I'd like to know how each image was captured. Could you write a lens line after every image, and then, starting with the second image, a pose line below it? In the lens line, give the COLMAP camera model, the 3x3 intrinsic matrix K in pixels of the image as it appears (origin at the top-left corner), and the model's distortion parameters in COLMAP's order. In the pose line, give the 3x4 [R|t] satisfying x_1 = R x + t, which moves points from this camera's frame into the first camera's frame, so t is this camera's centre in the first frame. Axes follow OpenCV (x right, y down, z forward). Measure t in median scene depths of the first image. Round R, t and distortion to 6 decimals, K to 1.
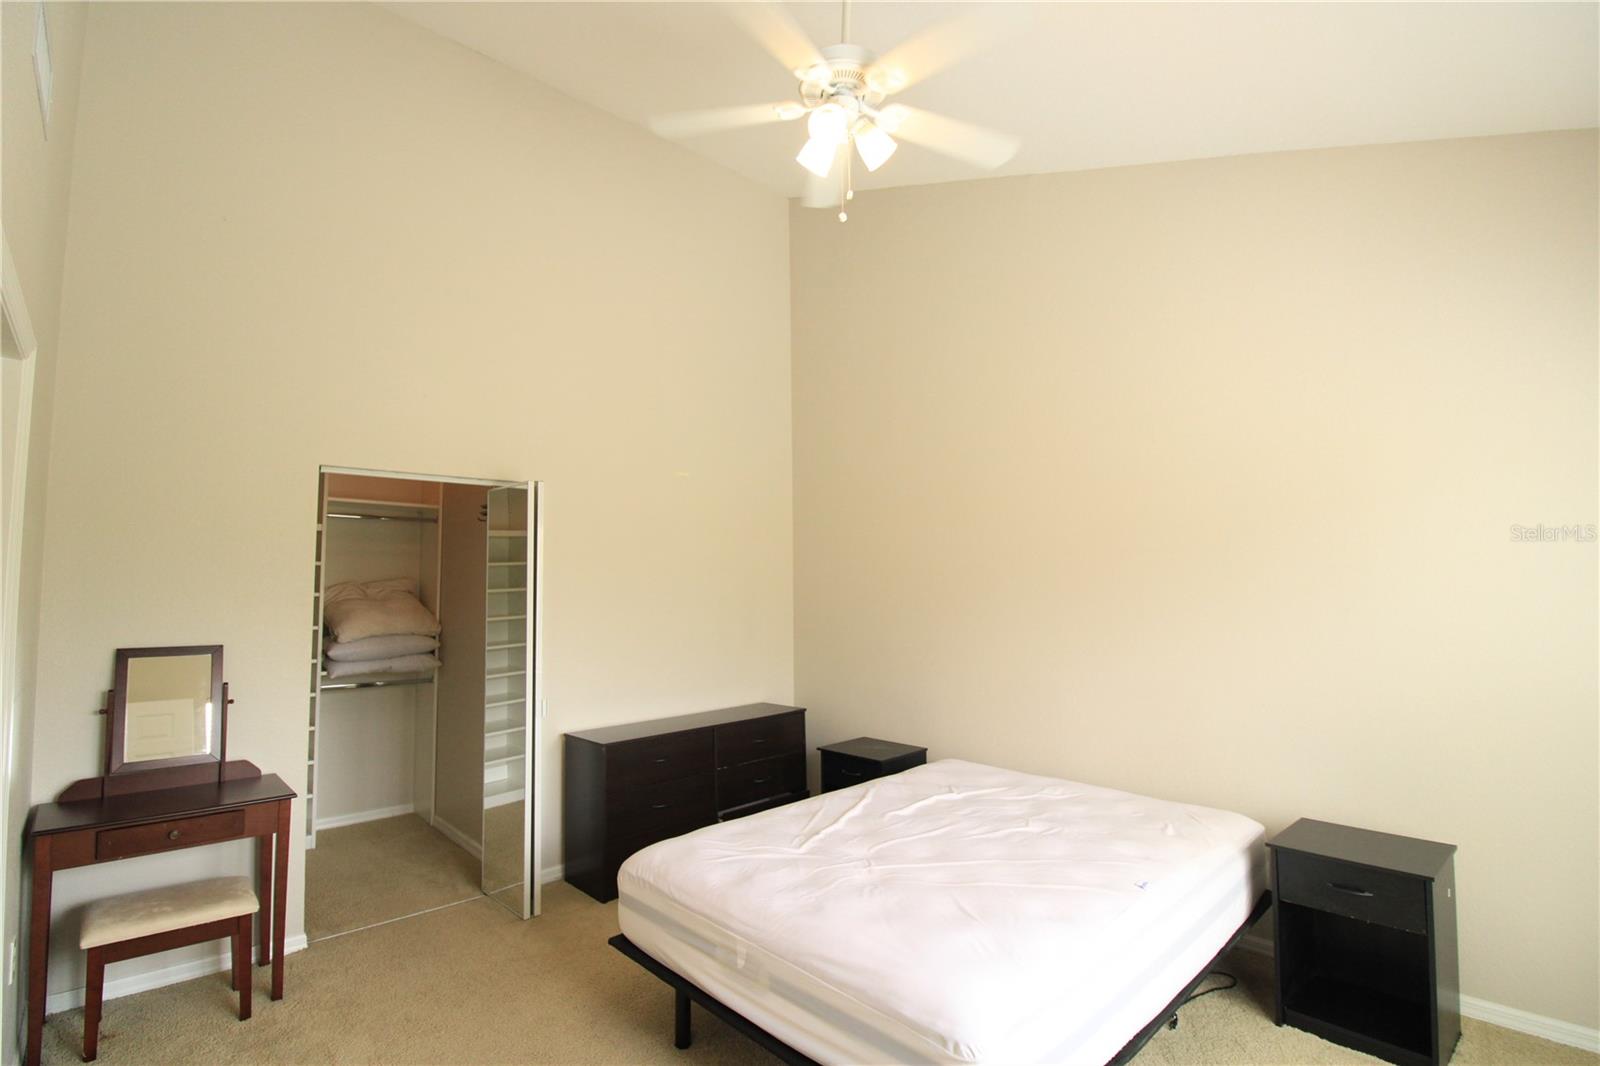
lens RADIAL K [[740.0, 0, 800.5], [0, 740.0, 524.7], [0, 0, 1]] dist [-0.010212, -0.007695]
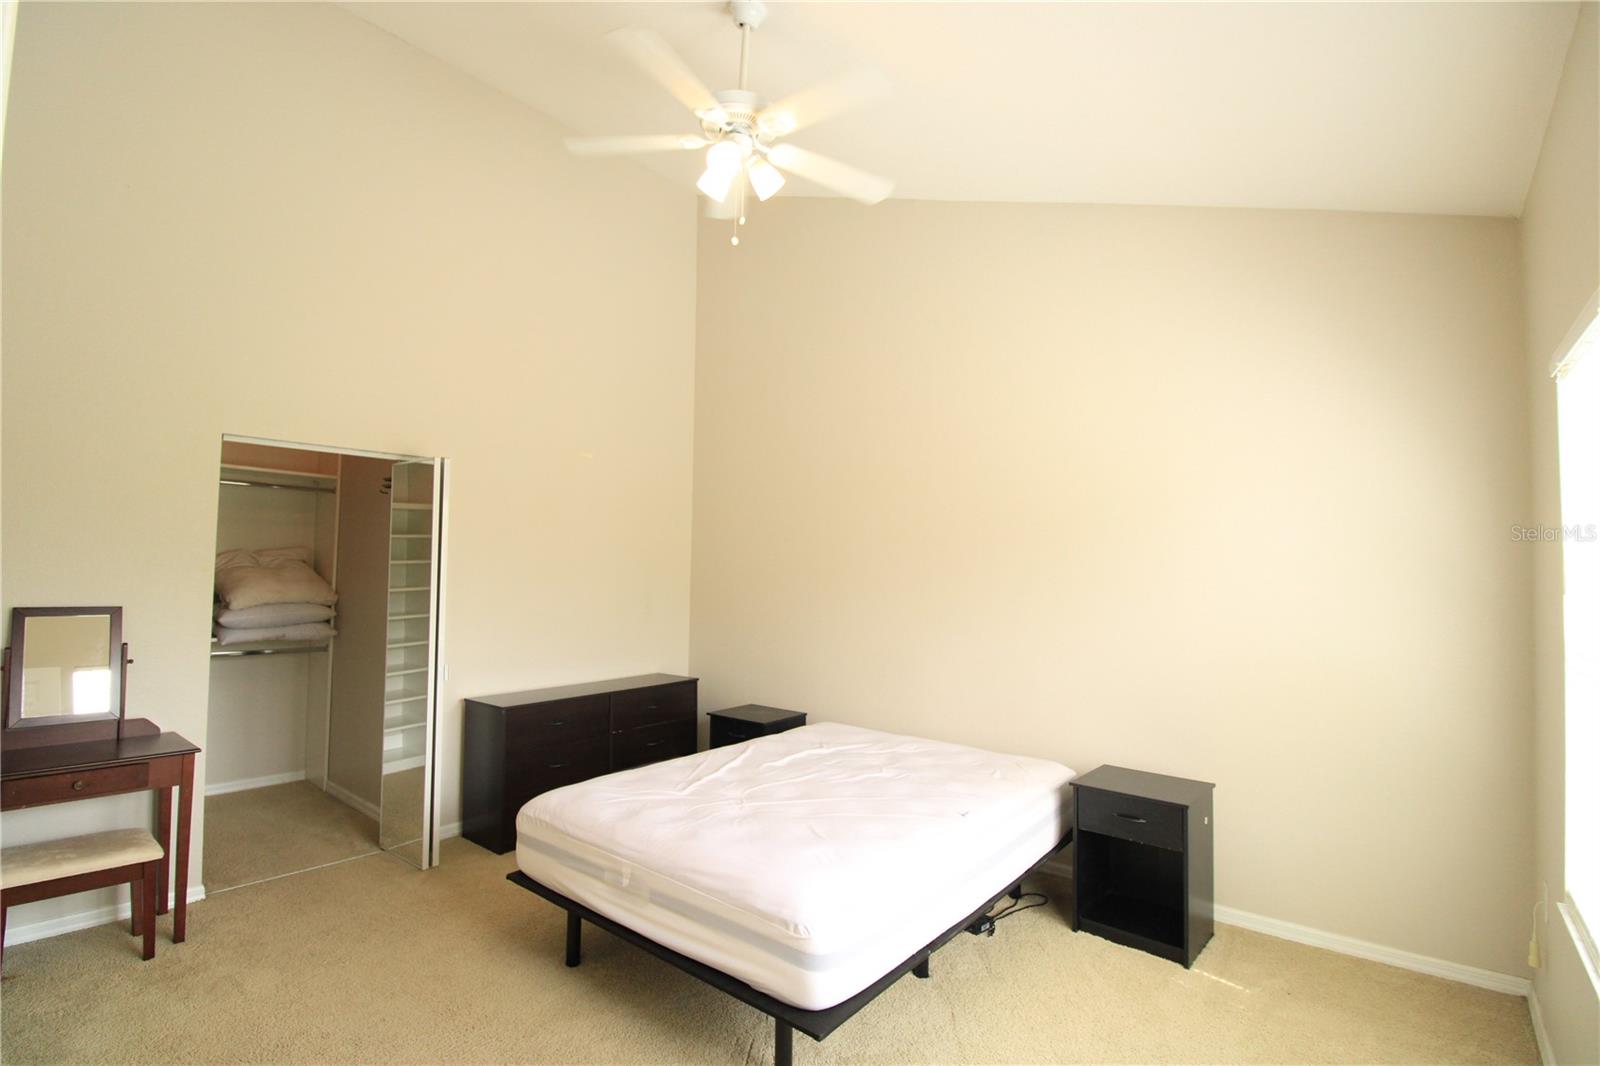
lens RADIAL K [[740.0, 0, 799.0], [0, 740.0, 529.1], [0, 0, 1]] dist [-0.010212, -0.007695]
pose [[0.991982, 0.030479, 0.122652, 0.023052], [-0.034027, 0.999058, 0.026938, -0.003702], [-0.121716, -0.030895, 0.992084, -0.131207]]
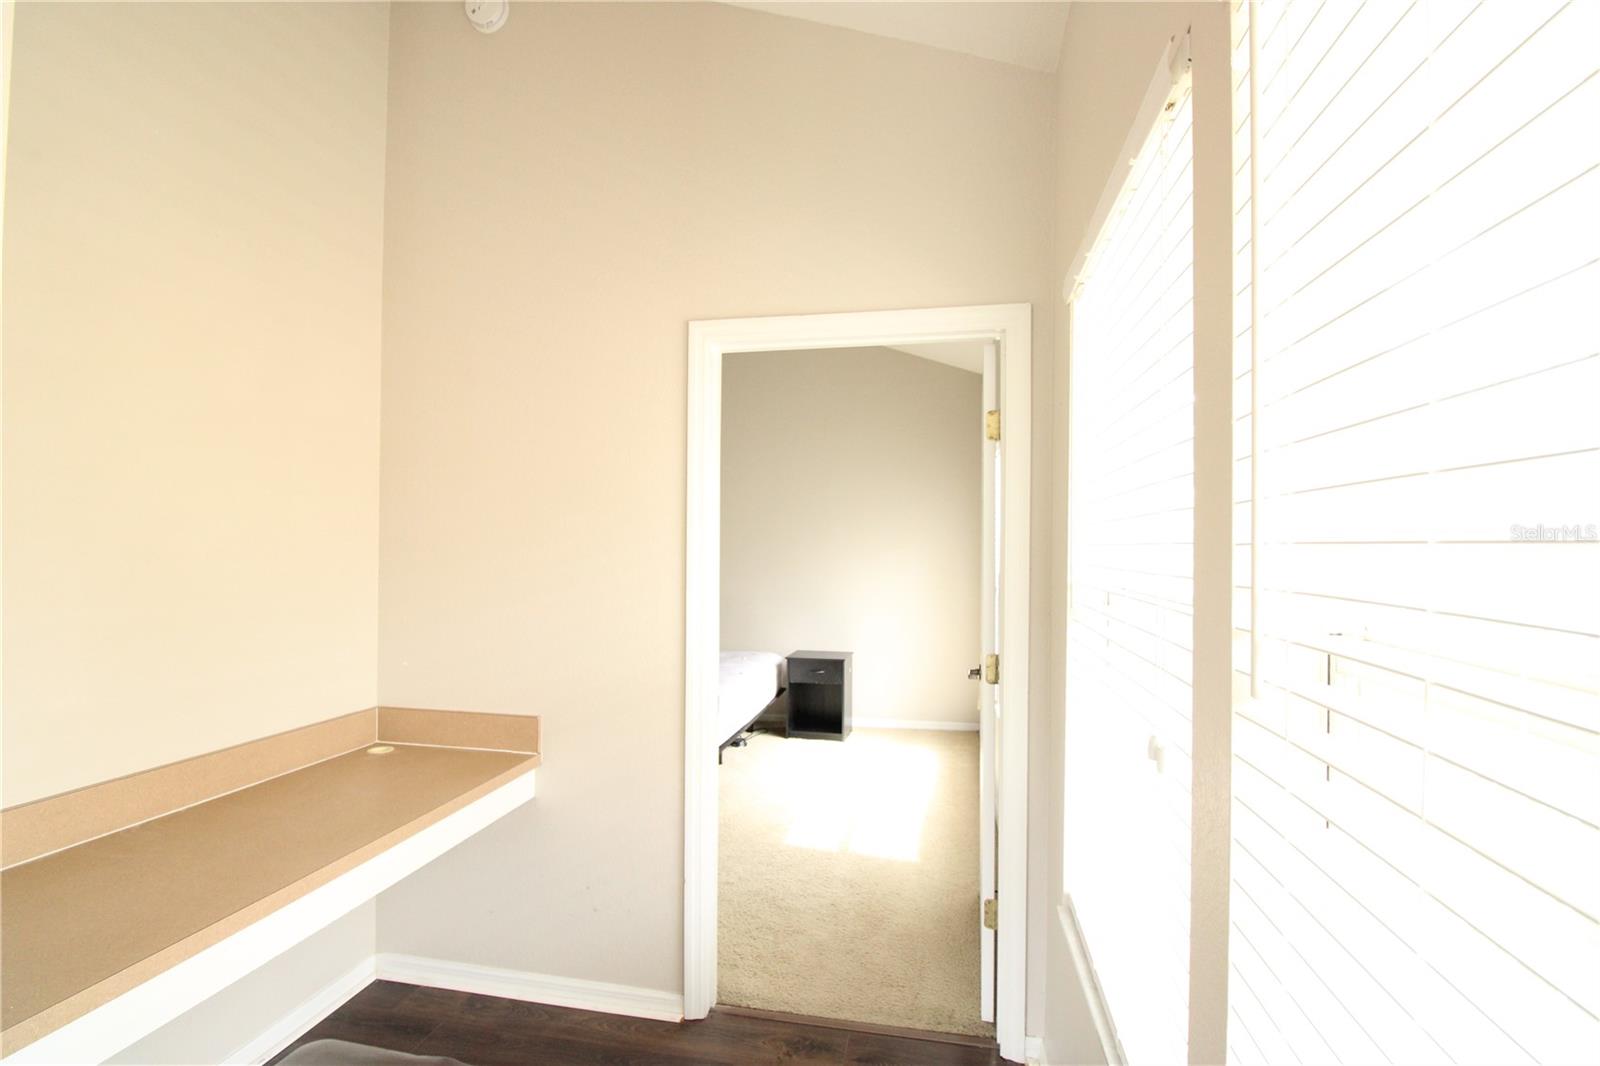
lens RADIAL K [[740.0, 0, 801.5], [0, 740.0, 536.2], [0, 0, 1]] dist [-0.010212, -0.007695]
pose [[0.813140, 0.026174, 0.581480, -0.571205], [-0.071363, 0.995935, 0.054965, -0.054099], [-0.577677, -0.086190, 0.811702, -0.724890]]
